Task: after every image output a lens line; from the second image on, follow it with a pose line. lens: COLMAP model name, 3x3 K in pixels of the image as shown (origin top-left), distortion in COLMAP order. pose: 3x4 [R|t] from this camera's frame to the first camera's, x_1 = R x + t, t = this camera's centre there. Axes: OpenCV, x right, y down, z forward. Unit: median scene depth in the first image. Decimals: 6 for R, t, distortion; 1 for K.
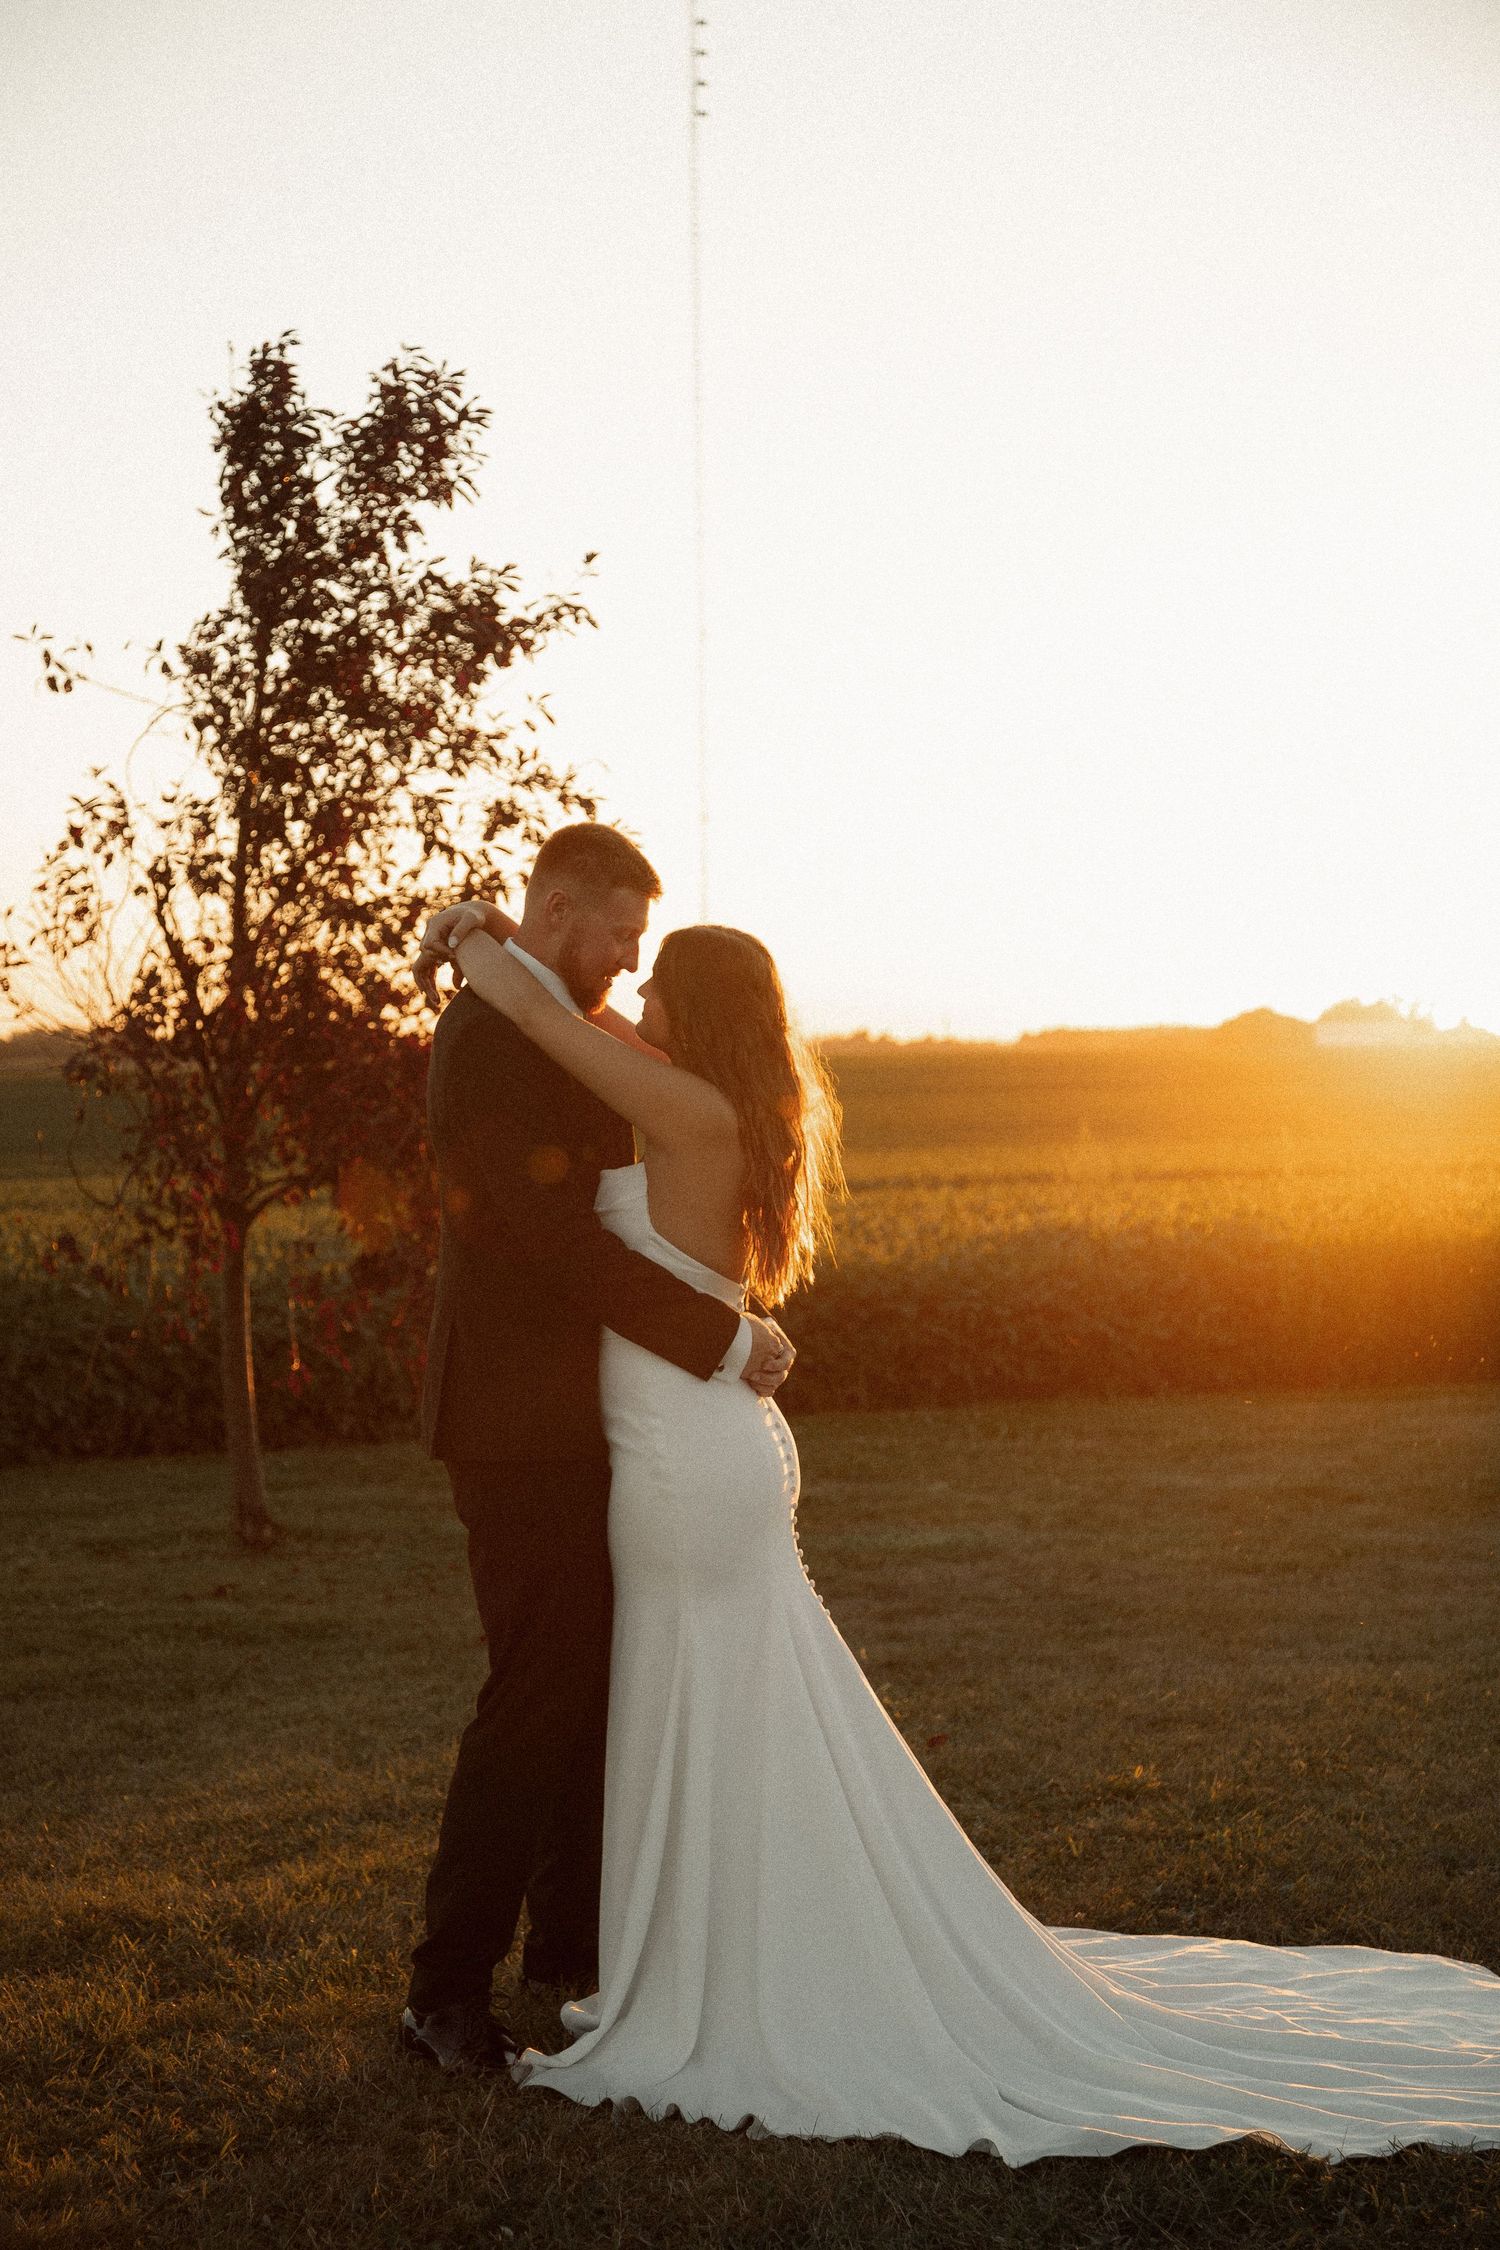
lens RADIAL K [[4343.9, 0, 754.8], [0, 4343.9, 1118.0], [0, 0, 1]] dist [0.338280, 0.000000]
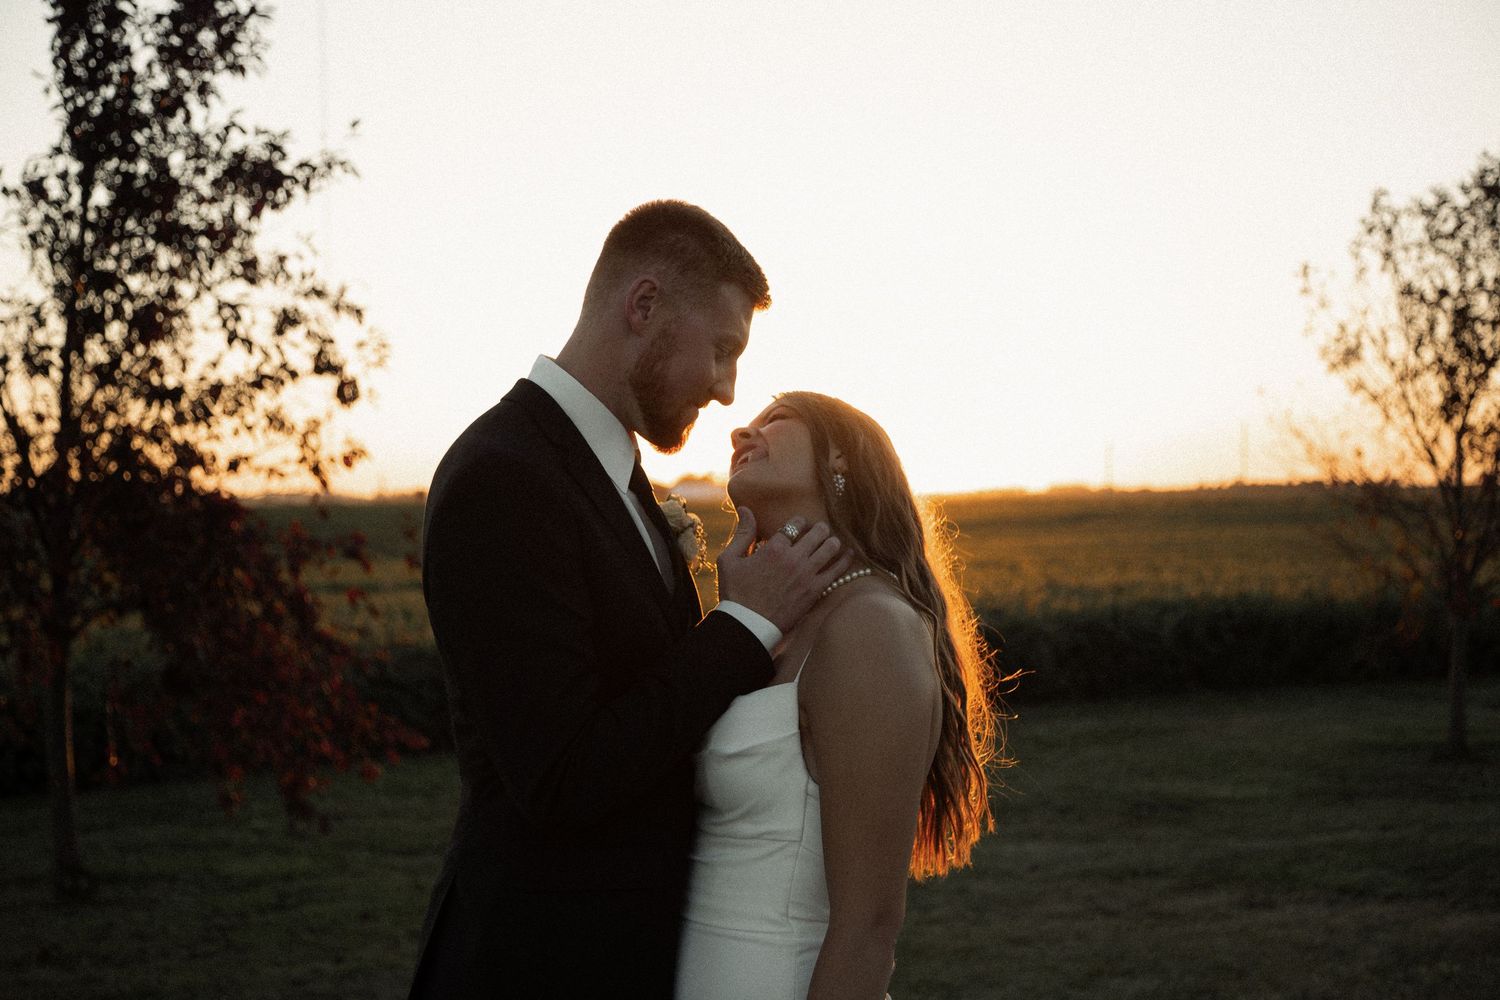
lens RADIAL K [[2273.3, 0, 764.1], [0, 2273.3, 485.7], [0, 0, 1]] dist [0.203487, 0.000000]
pose [[0.982537, 0.003498, 0.186032, -0.045098], [0.000596, 0.999759, -0.021946, -0.005873], [-0.186064, 0.021674, 0.982298, 0.311655]]
